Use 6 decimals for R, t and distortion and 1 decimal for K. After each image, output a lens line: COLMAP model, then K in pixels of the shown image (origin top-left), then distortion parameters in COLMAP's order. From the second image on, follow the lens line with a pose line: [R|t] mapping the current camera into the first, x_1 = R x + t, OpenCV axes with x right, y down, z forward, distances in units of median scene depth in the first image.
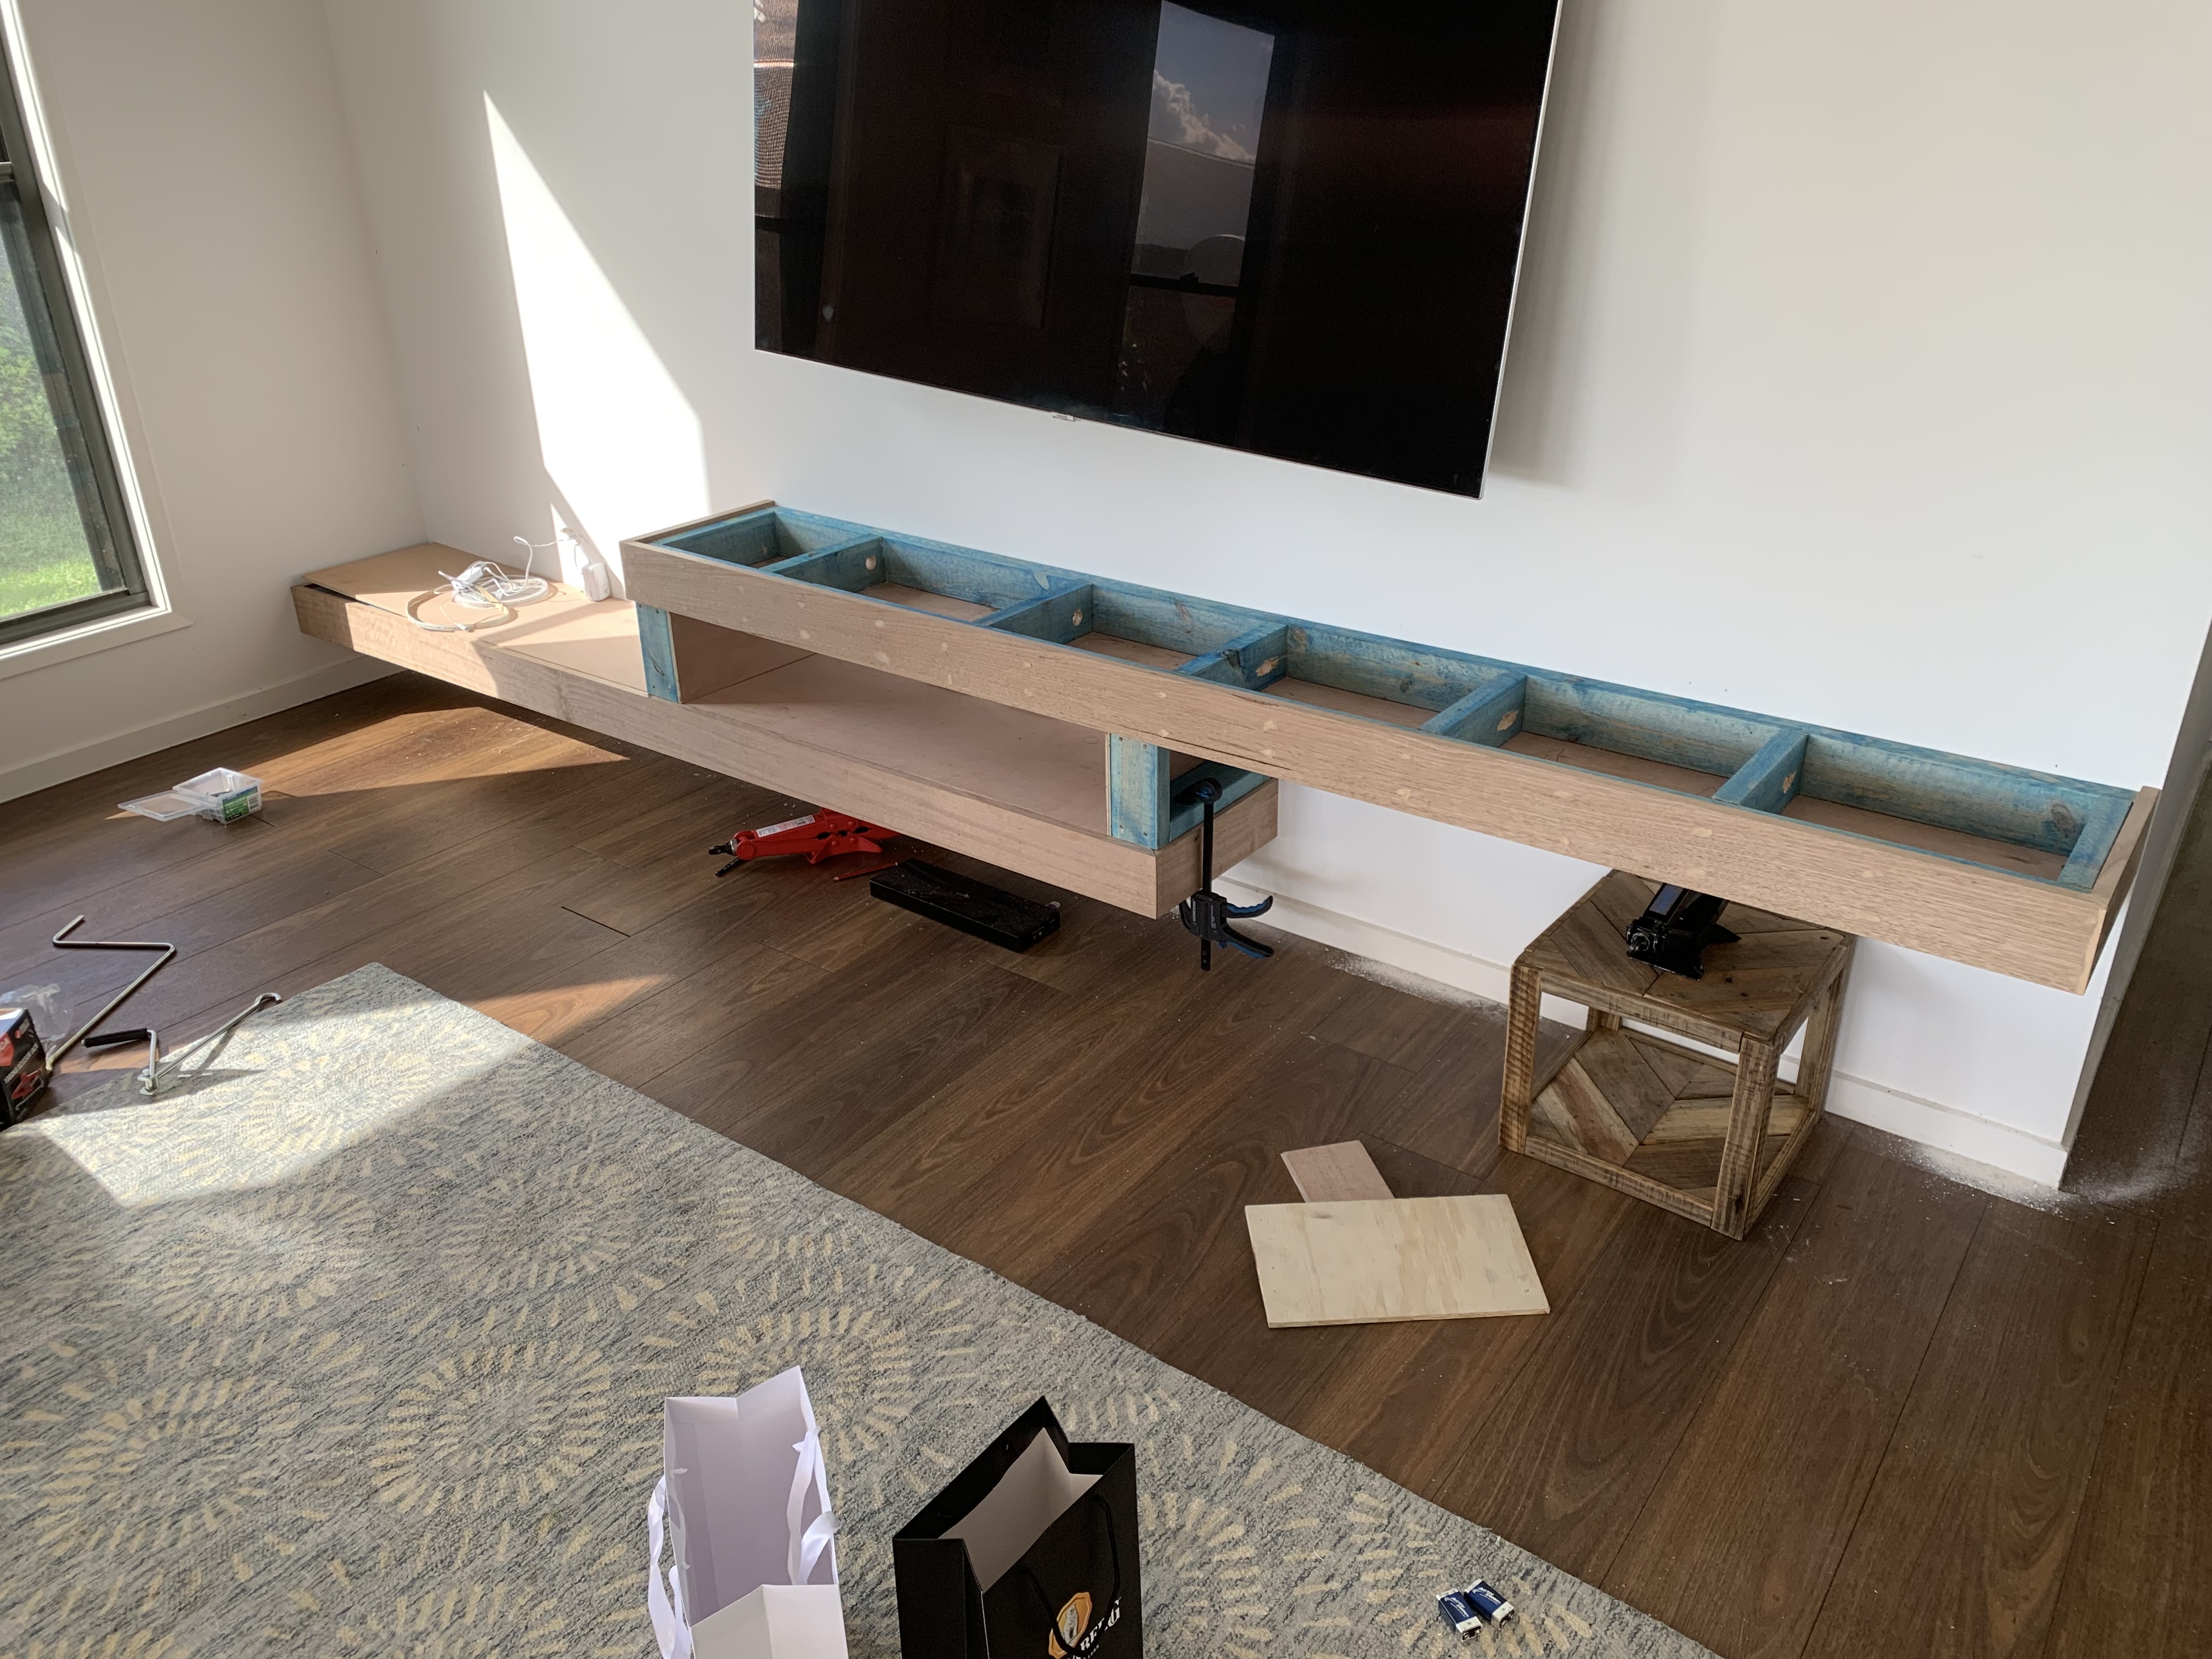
lens RADIAL K [[1674.5, 0, 1104.3], [0, 1674.5, 786.8], [0, 0, 1]] dist [0.042816, -0.038993]
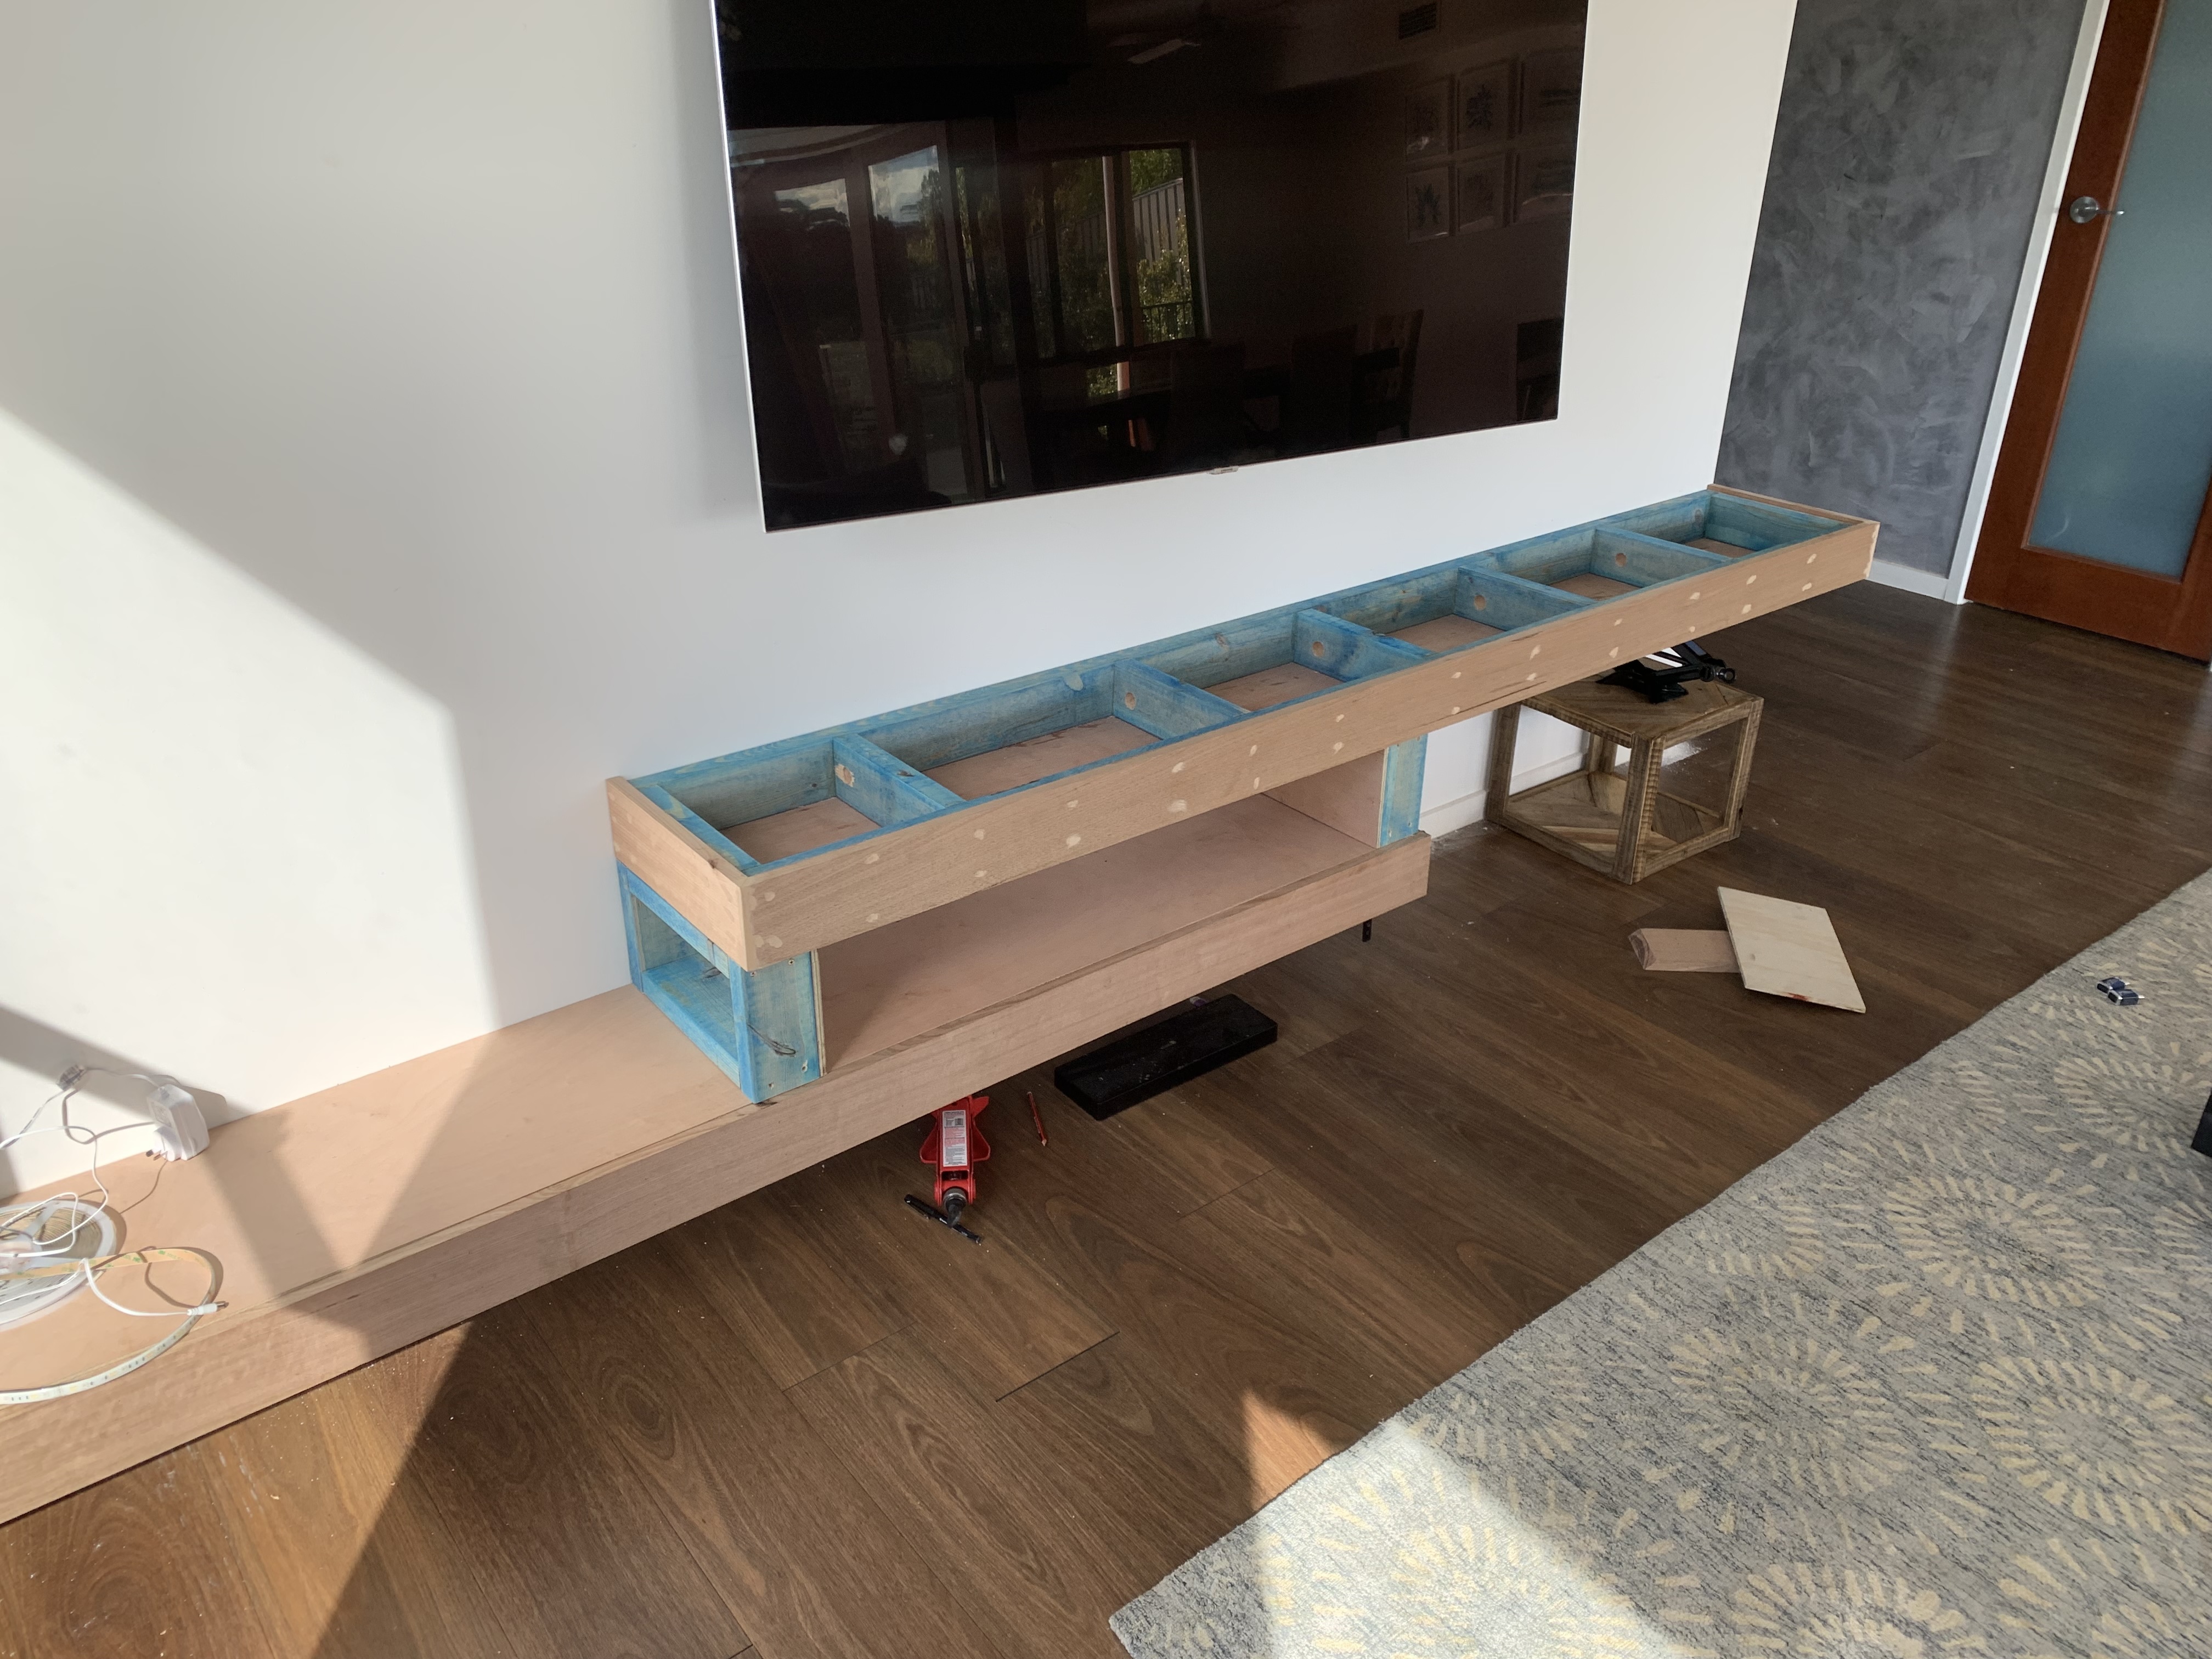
lens RADIAL K [[1674.5, 0, 1098.6], [0, 1674.5, 810.6], [0, 0, 1]] dist [0.042816, -0.038993]
pose [[0.264284, -0.405908, 0.874867, -1.099836], [0.393633, 0.873523, 0.286374, -0.415787], [-0.880458, 0.268692, 0.390637, 0.910308]]
